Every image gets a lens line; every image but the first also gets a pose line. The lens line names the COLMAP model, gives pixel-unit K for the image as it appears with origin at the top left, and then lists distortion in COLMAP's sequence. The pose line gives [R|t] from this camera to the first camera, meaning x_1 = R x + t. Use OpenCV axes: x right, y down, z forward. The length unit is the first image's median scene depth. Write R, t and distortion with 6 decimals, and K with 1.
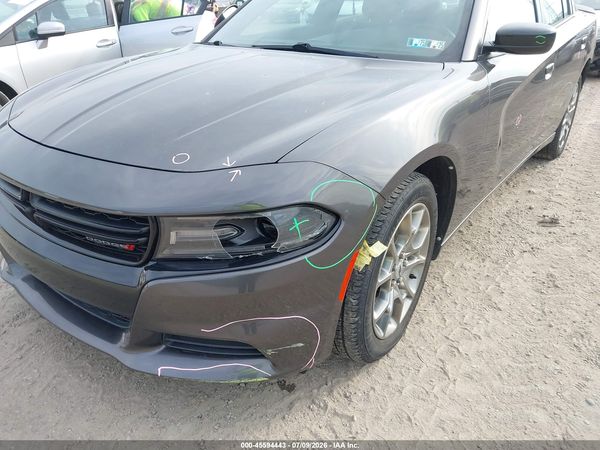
lens RADIAL K [[474.4, 0, 293.2], [0, 474.4, 223.9], [0, 0, 1]] dist [0.072730, -0.100967]
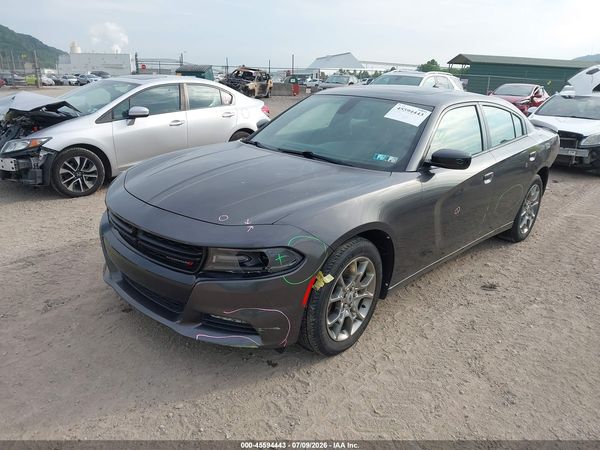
lens RADIAL K [[474.4, 0, 293.2], [0, 474.4, 223.9], [0, 0, 1]] dist [0.072730, -0.100967]
pose [[0.992901, 0.084426, -0.083783, 0.156786], [-0.094812, 0.987112, -0.128921, 0.080592], [0.071819, 0.135949, 0.988109, -0.658925]]
